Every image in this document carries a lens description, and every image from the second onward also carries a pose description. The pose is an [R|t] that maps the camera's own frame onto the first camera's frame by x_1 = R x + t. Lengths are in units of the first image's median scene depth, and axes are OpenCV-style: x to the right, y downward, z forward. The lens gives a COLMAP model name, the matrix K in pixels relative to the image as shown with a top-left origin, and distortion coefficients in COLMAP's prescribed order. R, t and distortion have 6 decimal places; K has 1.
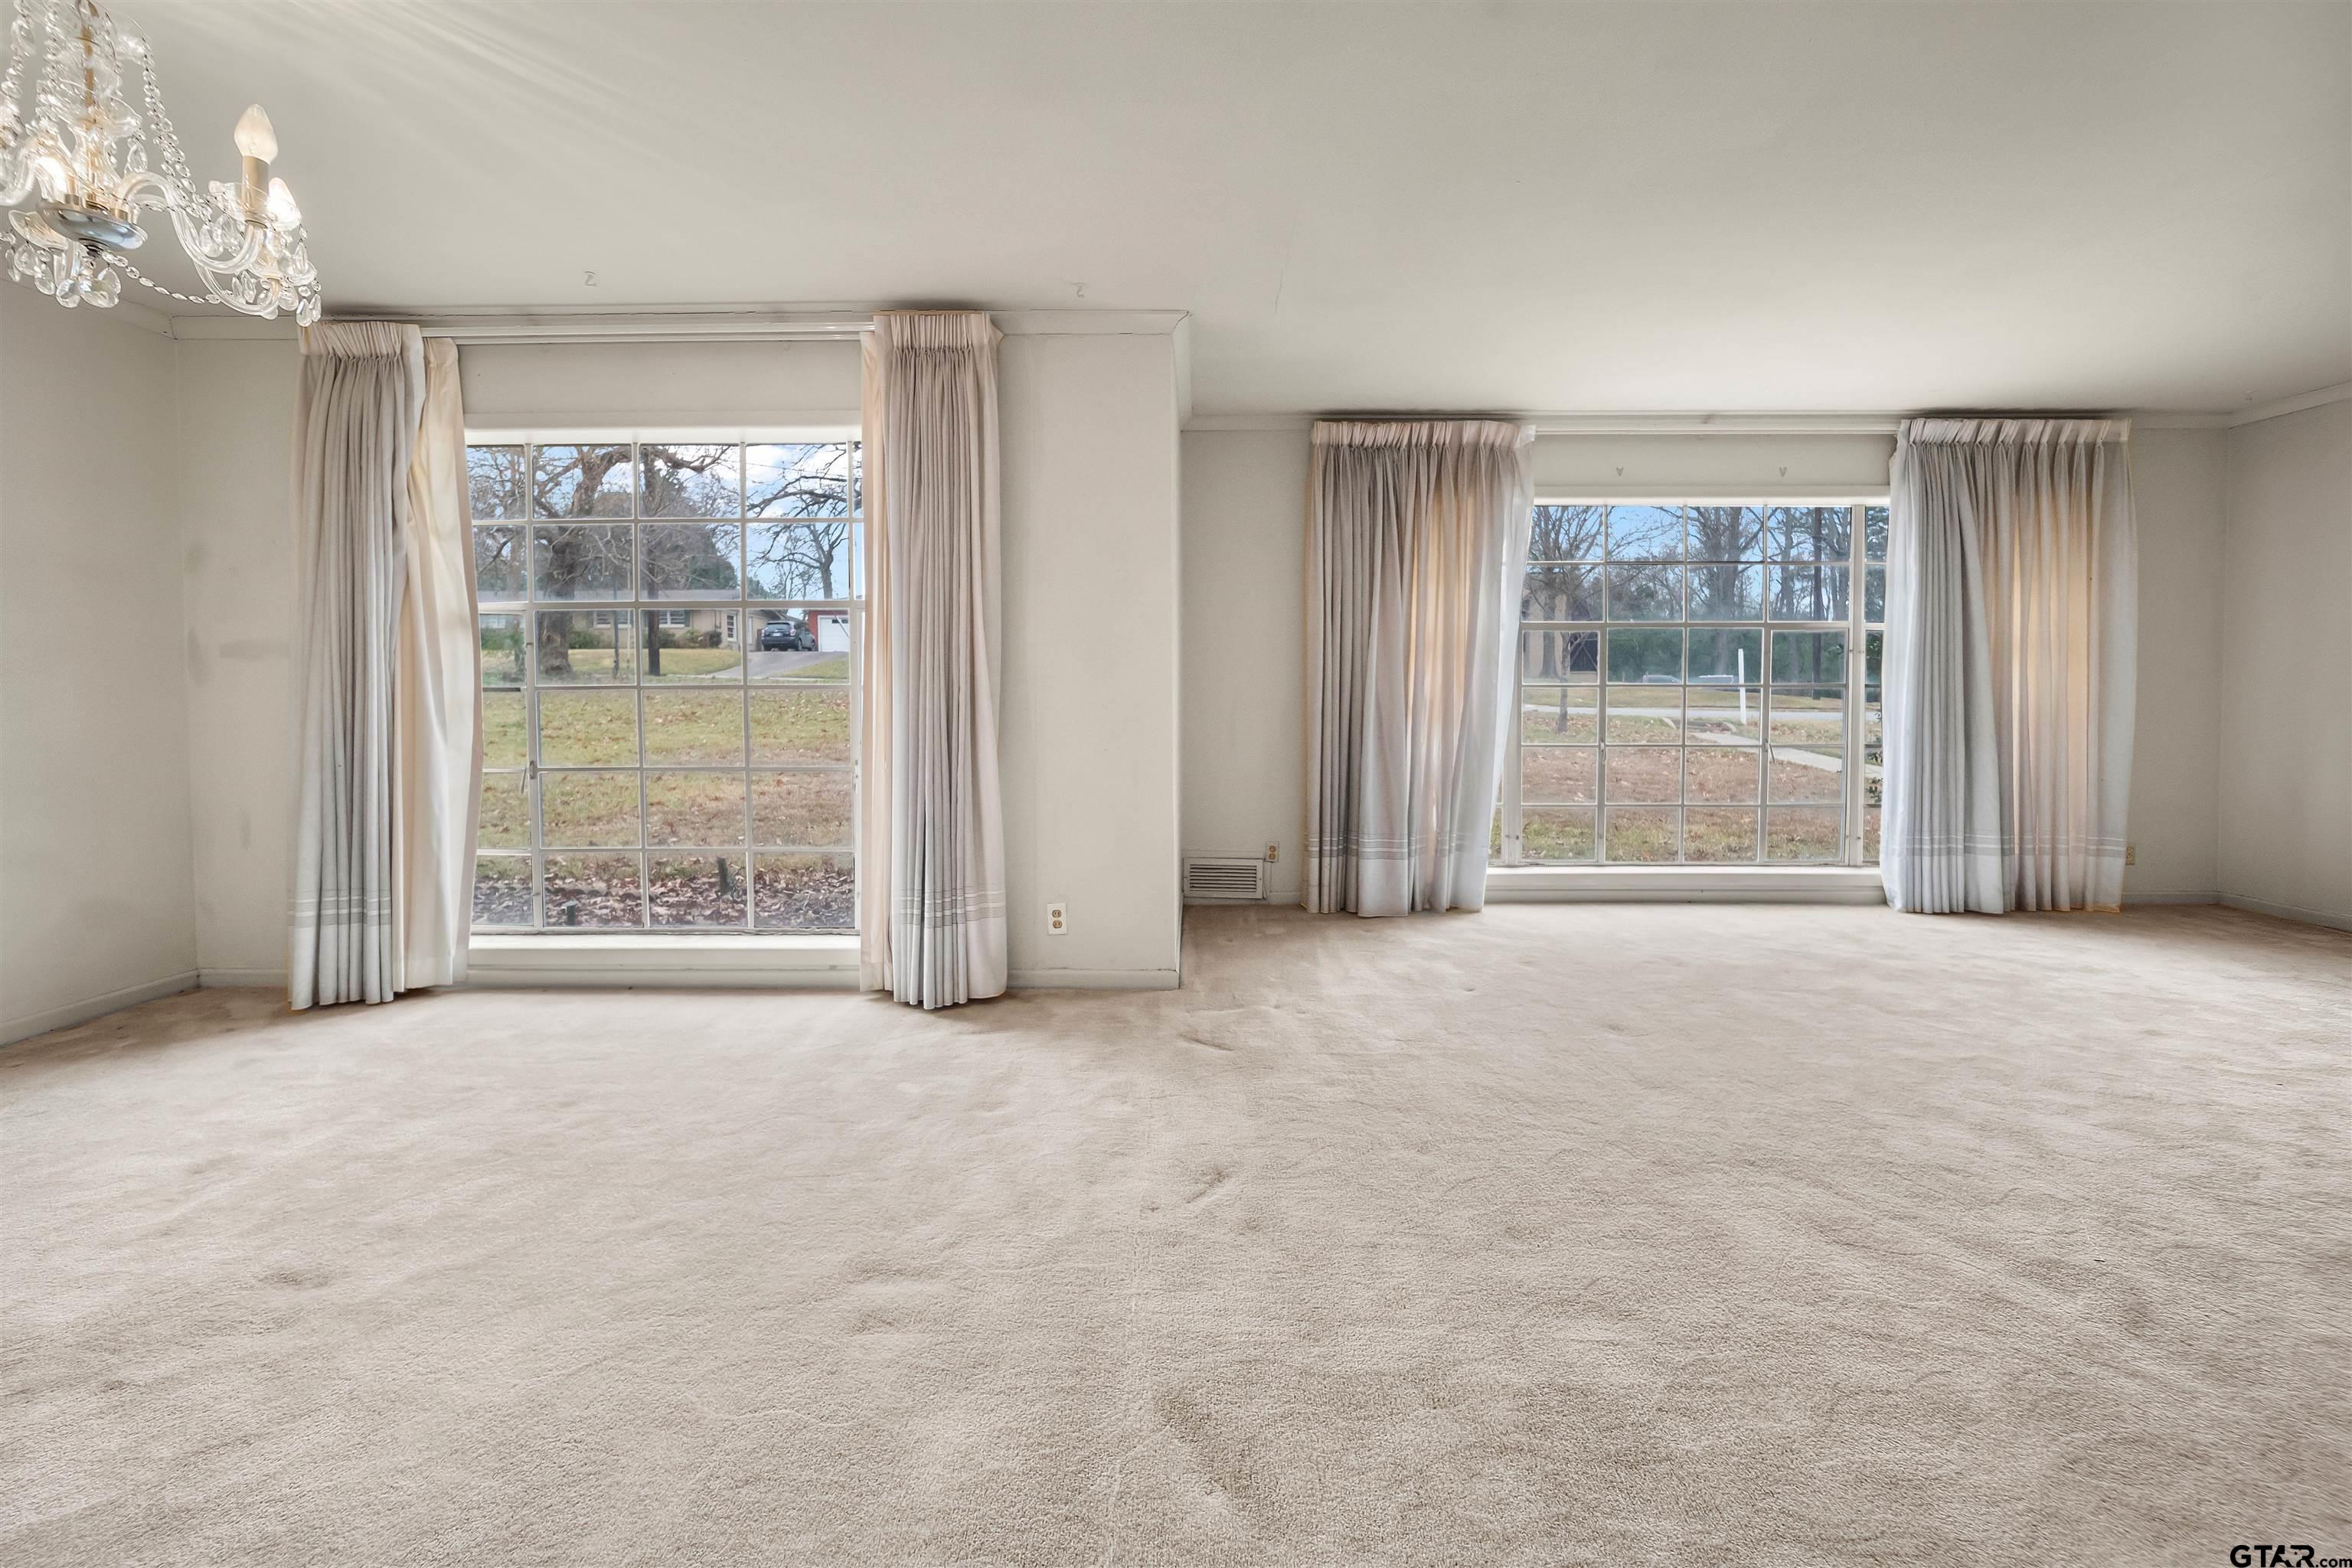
lens RADIAL K [[896.6, 0, 1176.0], [0, 896.6, 685.3], [0, 0, 1]] dist [-0.002022, -0.000197]
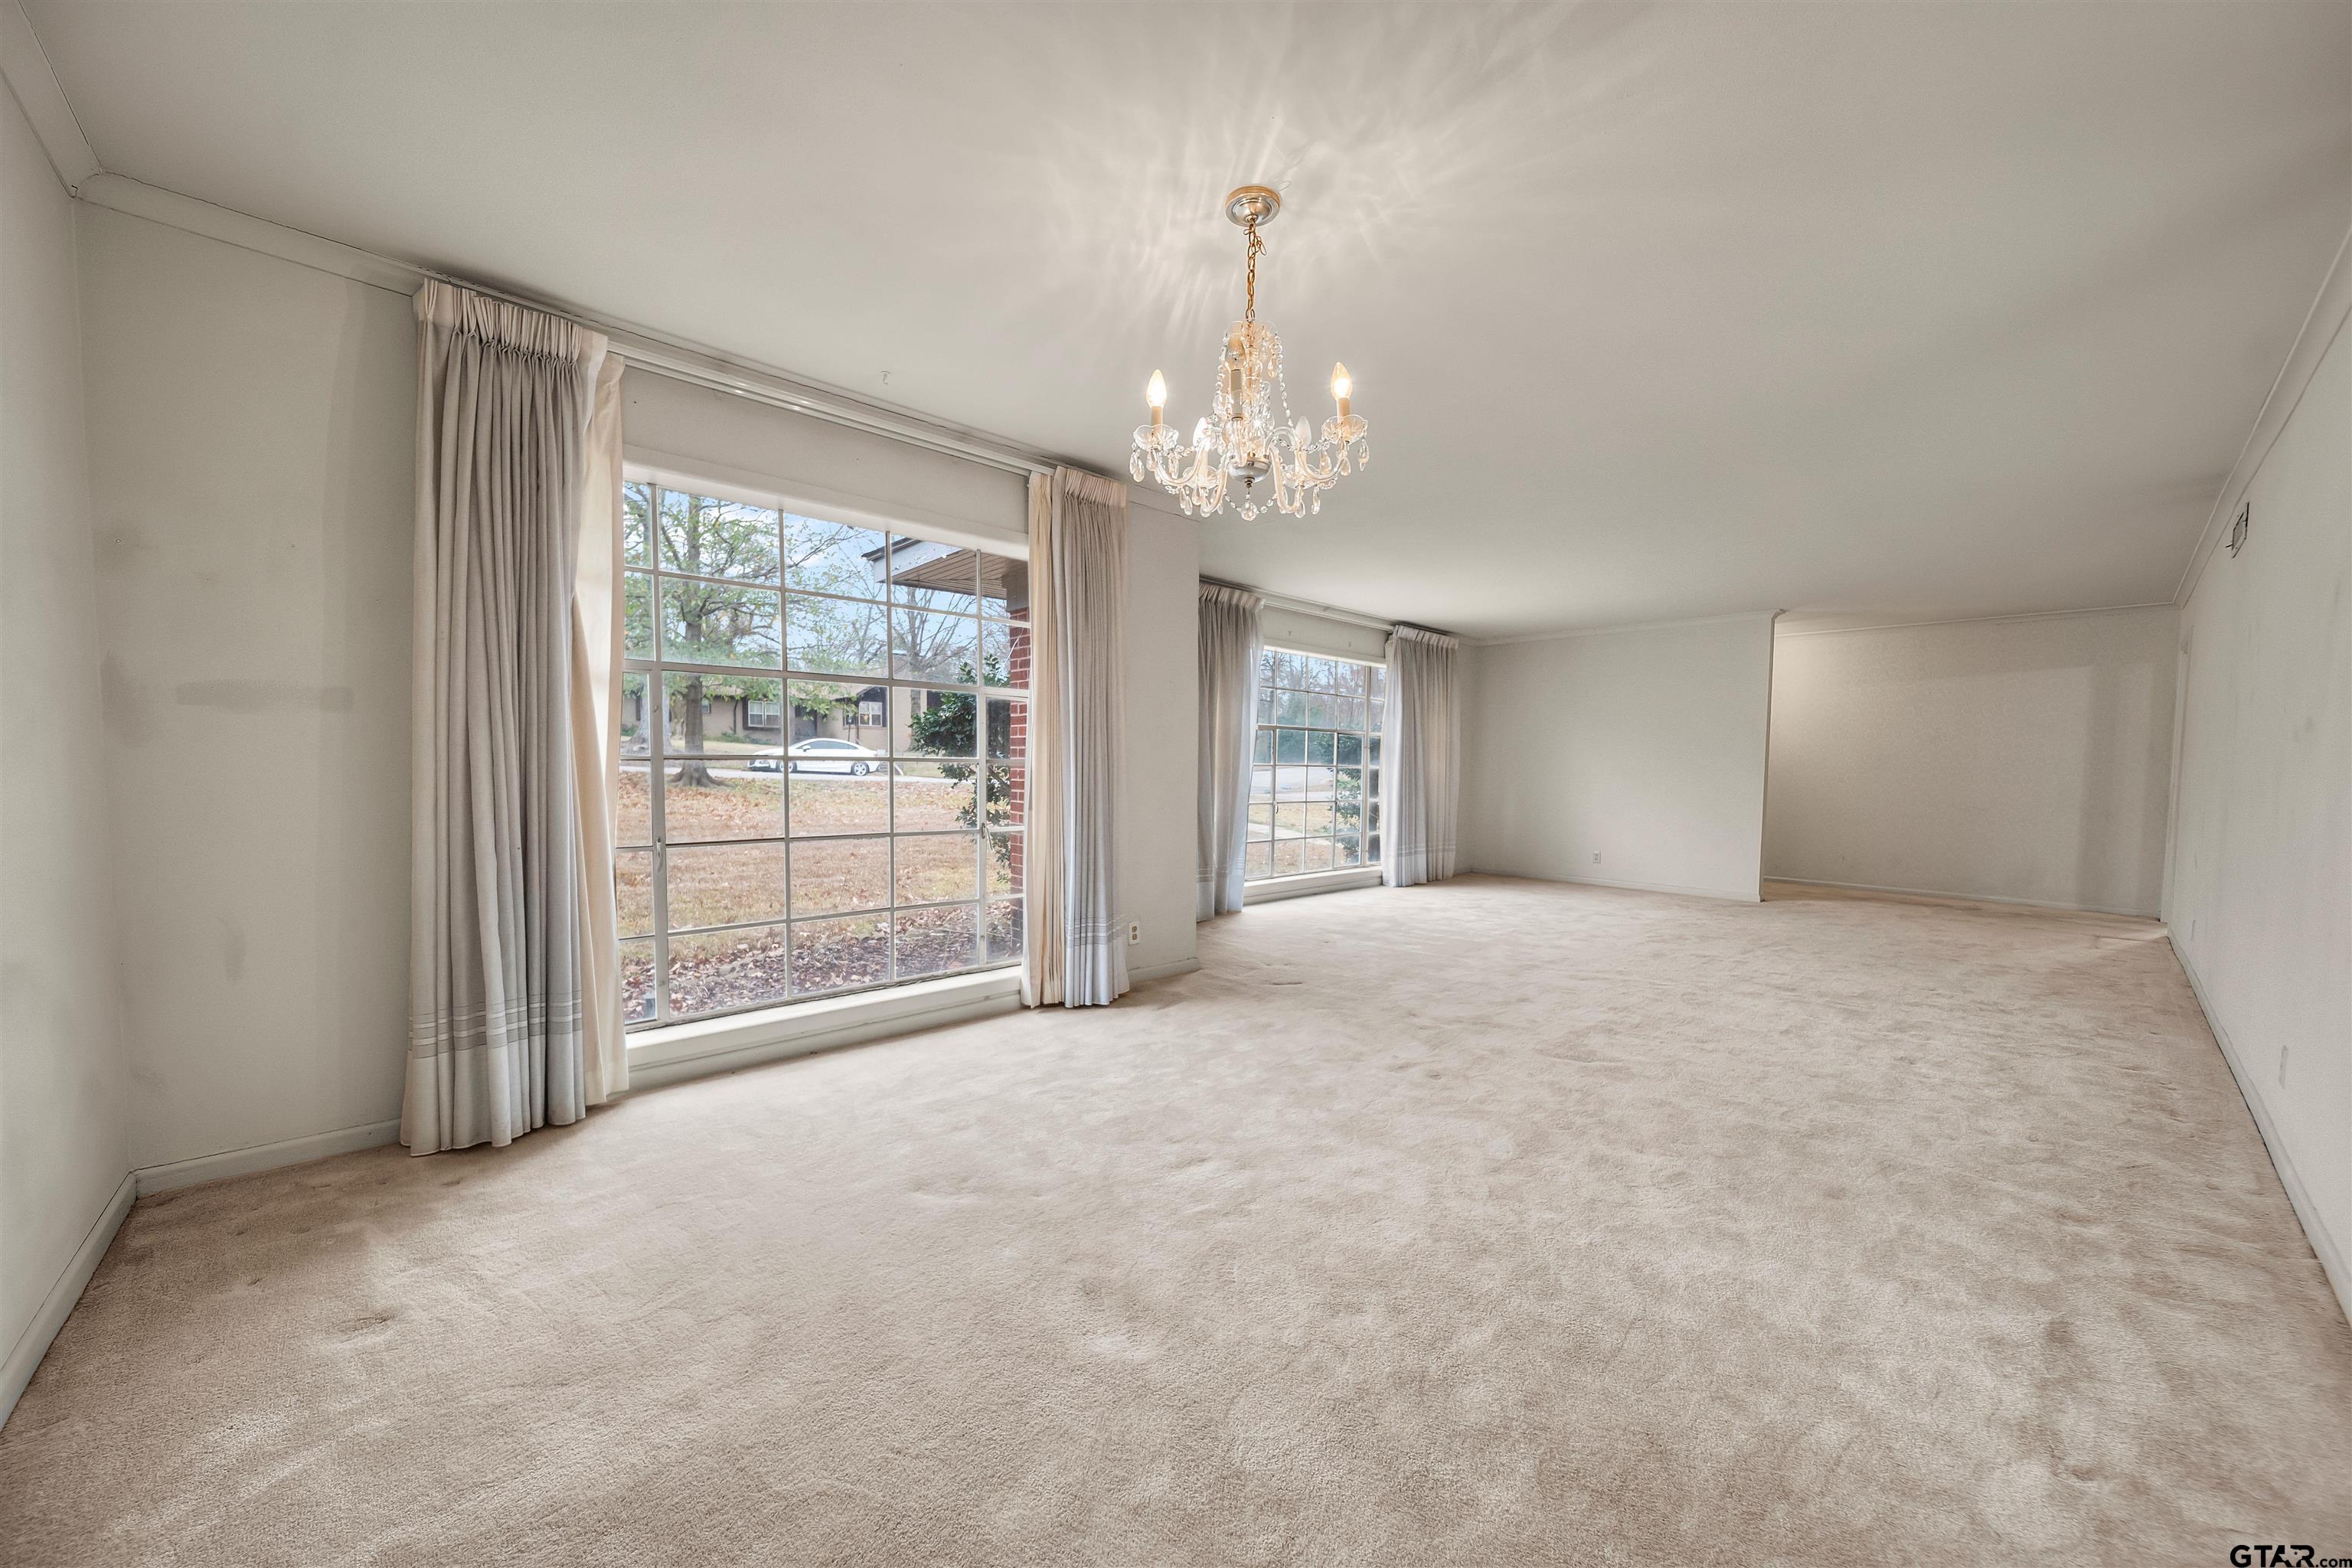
lens RADIAL K [[876.2, 0, 1172.5], [0, 876.2, 766.3], [0, 0, 1]] dist [-0.007007, -0.000130]
pose [[0.718594, 0.009558, 0.695364, -0.831018], [-0.017975, 0.999827, 0.004833, -0.000768], [-0.695198, -0.015973, 0.718641, 0.002879]]
